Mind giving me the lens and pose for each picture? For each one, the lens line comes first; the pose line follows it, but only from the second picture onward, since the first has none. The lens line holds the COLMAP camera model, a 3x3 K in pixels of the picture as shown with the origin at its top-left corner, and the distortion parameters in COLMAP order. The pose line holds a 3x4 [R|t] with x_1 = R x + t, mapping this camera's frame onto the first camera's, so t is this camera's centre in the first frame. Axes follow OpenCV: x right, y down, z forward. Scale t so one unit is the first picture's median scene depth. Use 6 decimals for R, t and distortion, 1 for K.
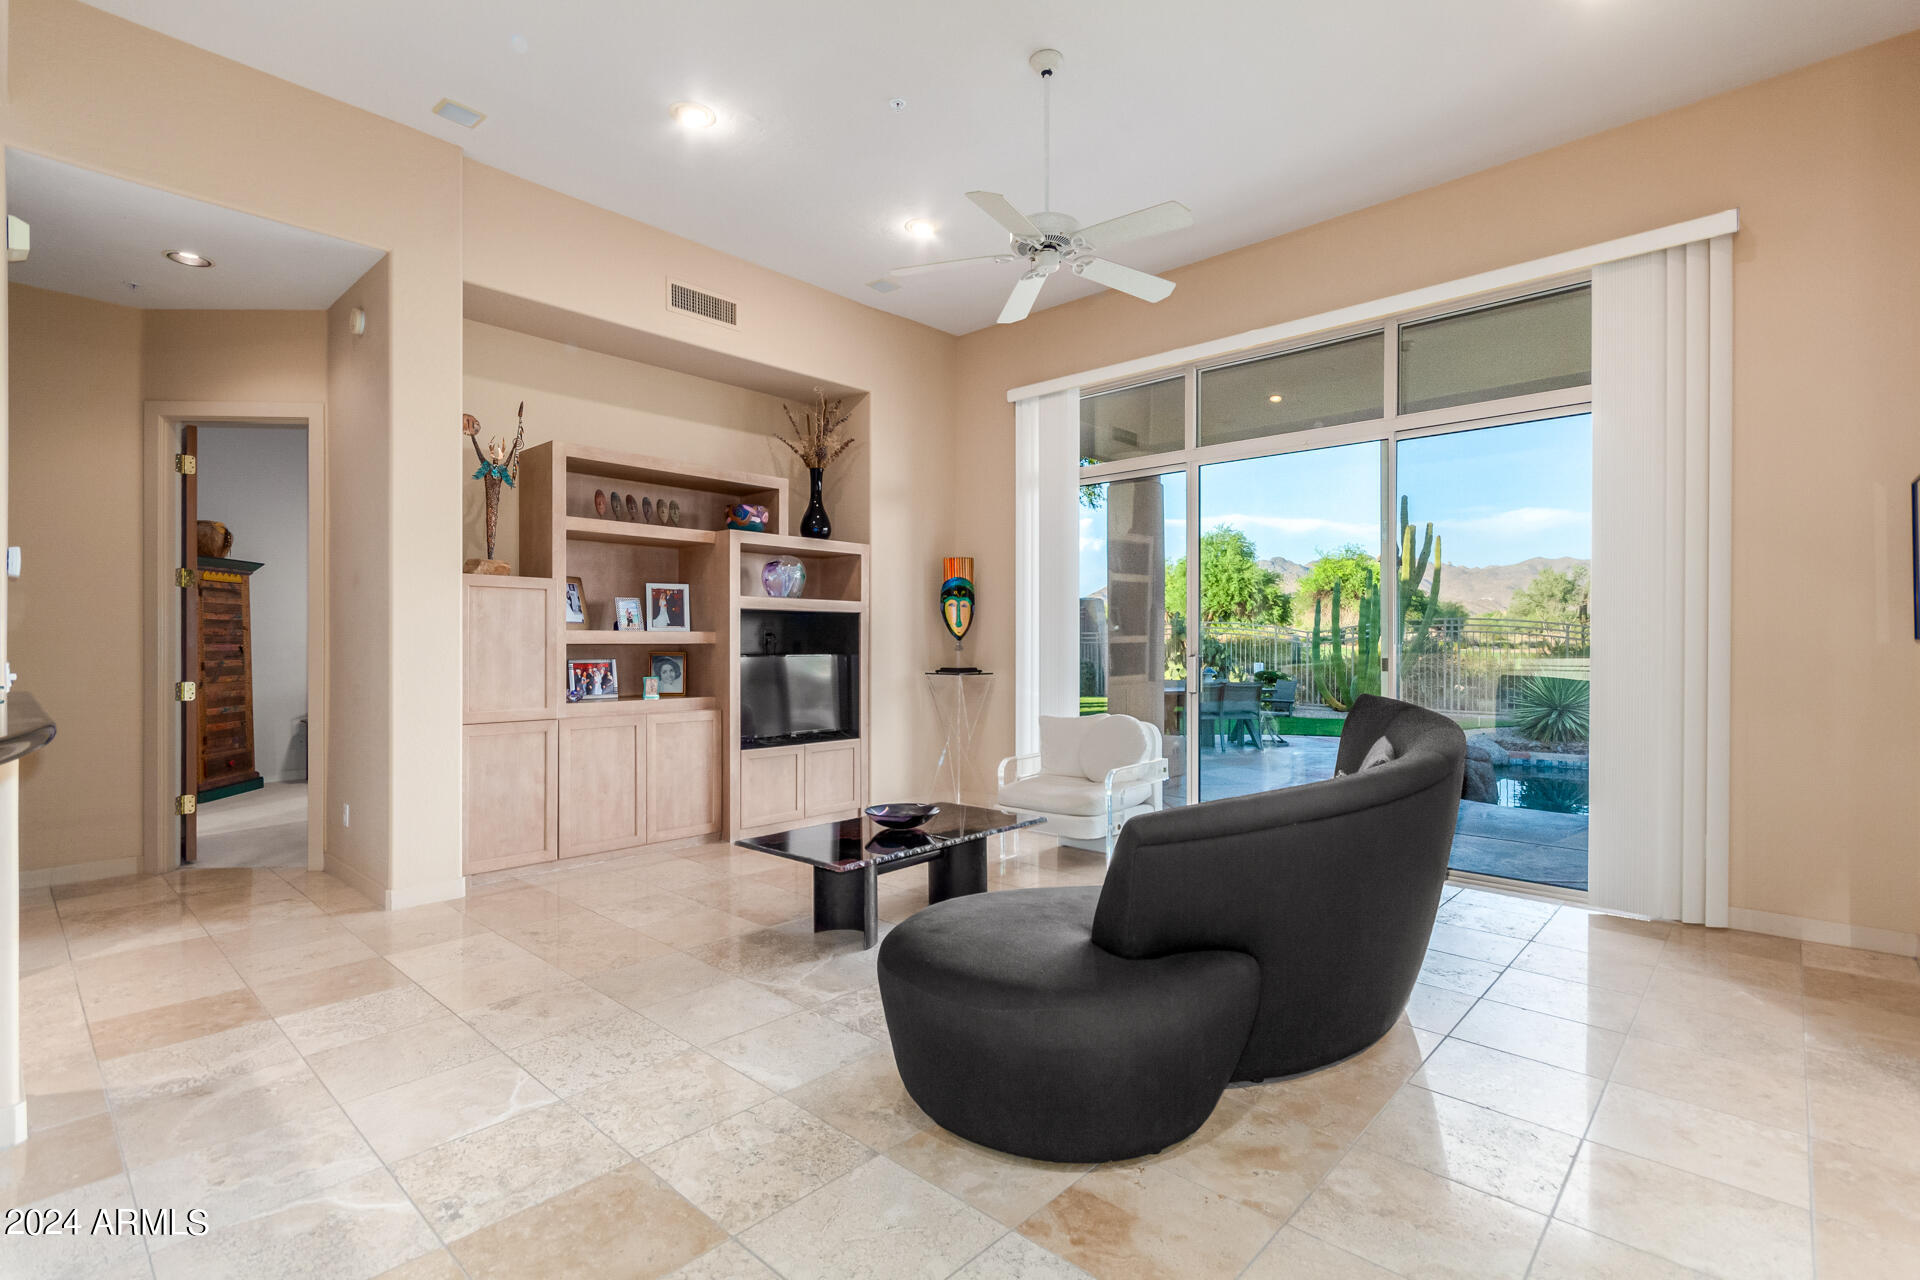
lens RADIAL K [[901.9, 0, 990.2], [0, 901.9, 648.9], [0, 0, 1]] dist [-0.003779, 0.003314]
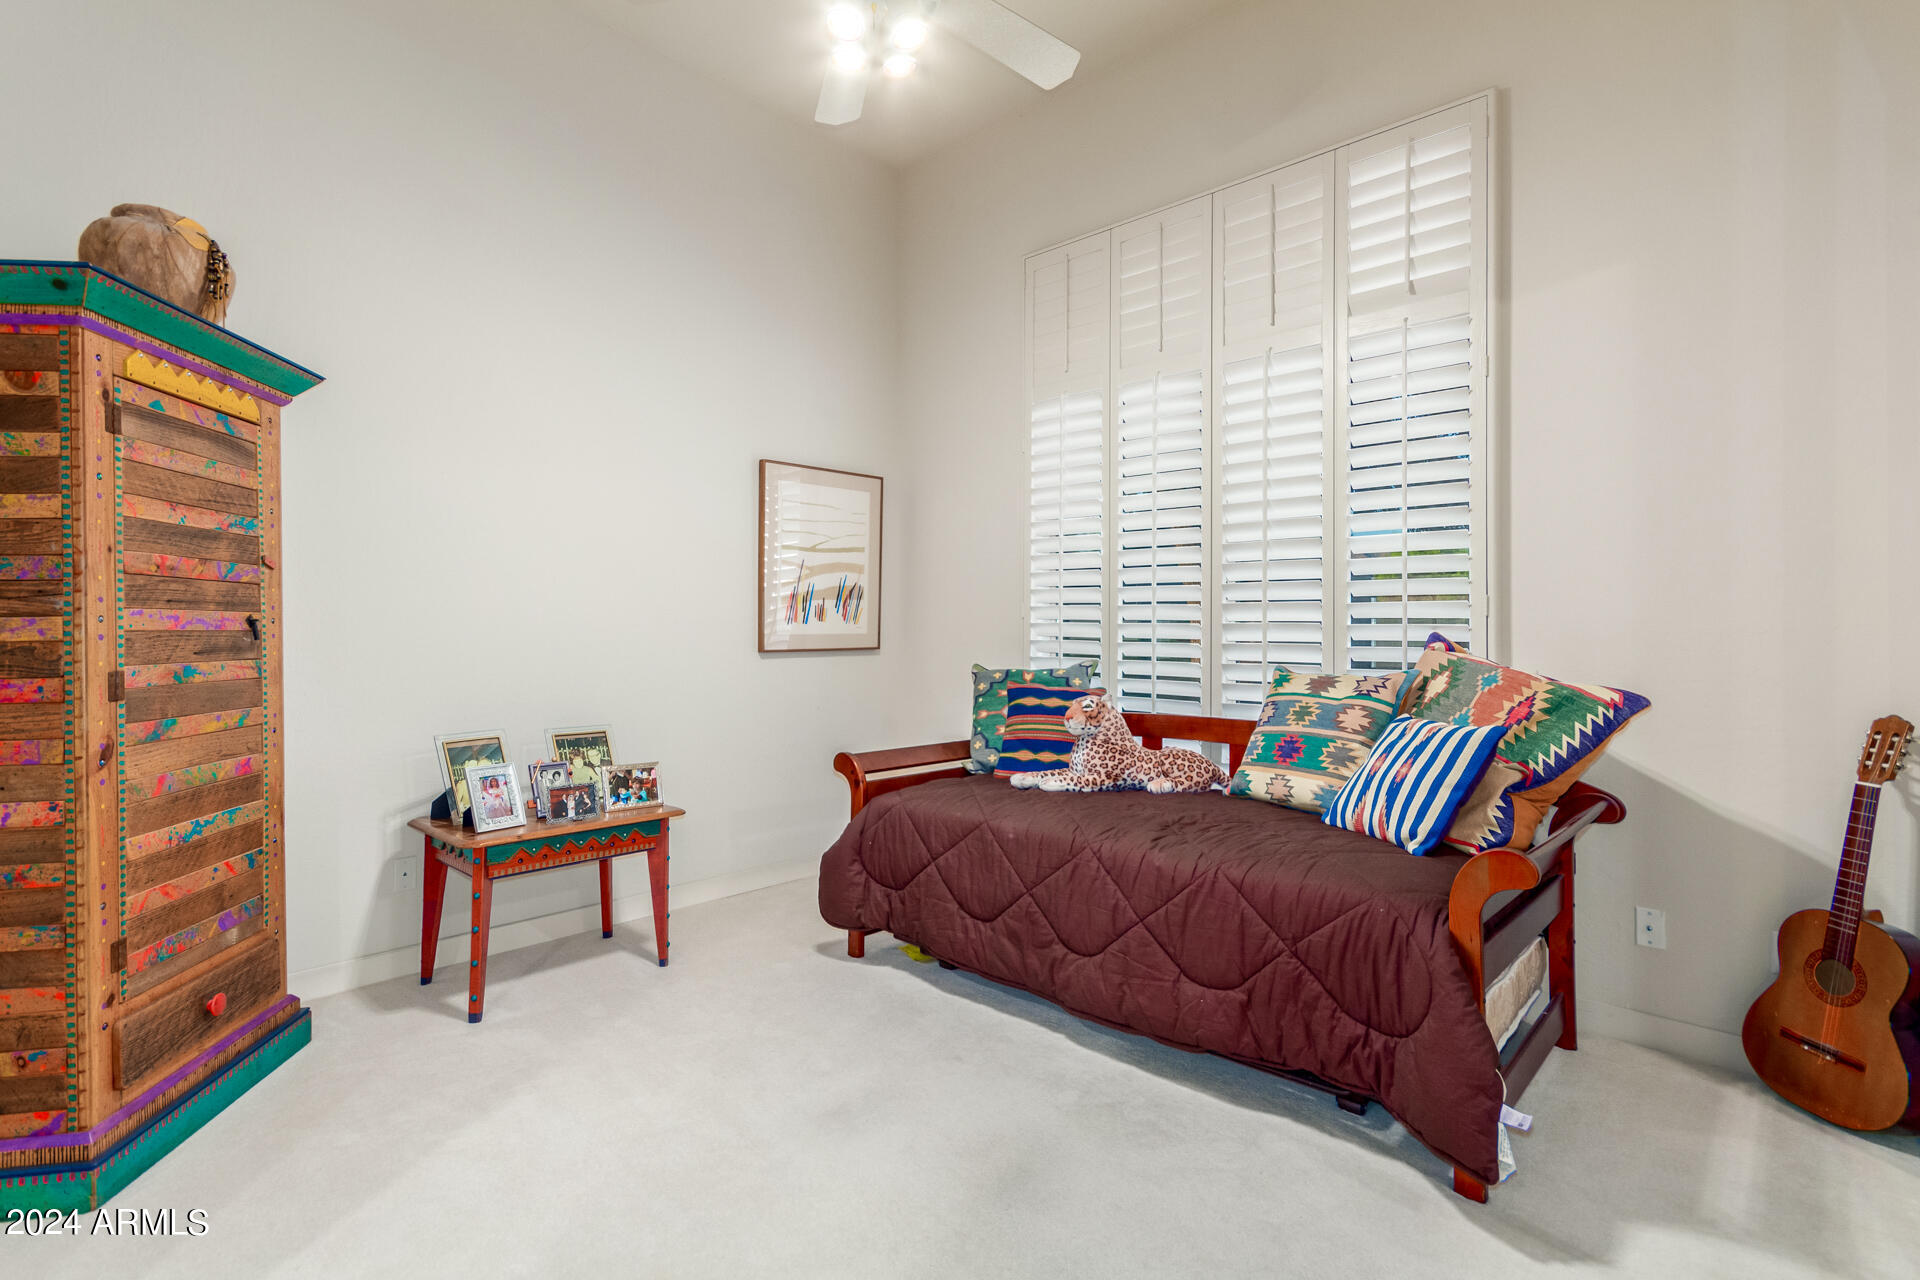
lens RADIAL K [[901.9, 0, 957.7], [0, 901.9, 626.1], [0, 0, 1]] dist [-0.003779, 0.003314]
pose [[0.999414, 0.007748, -0.033330, -0.581454], [-0.008221, 0.999867, -0.014078, 0.002570], [0.033216, 0.014344, 0.999345, 0.701602]]
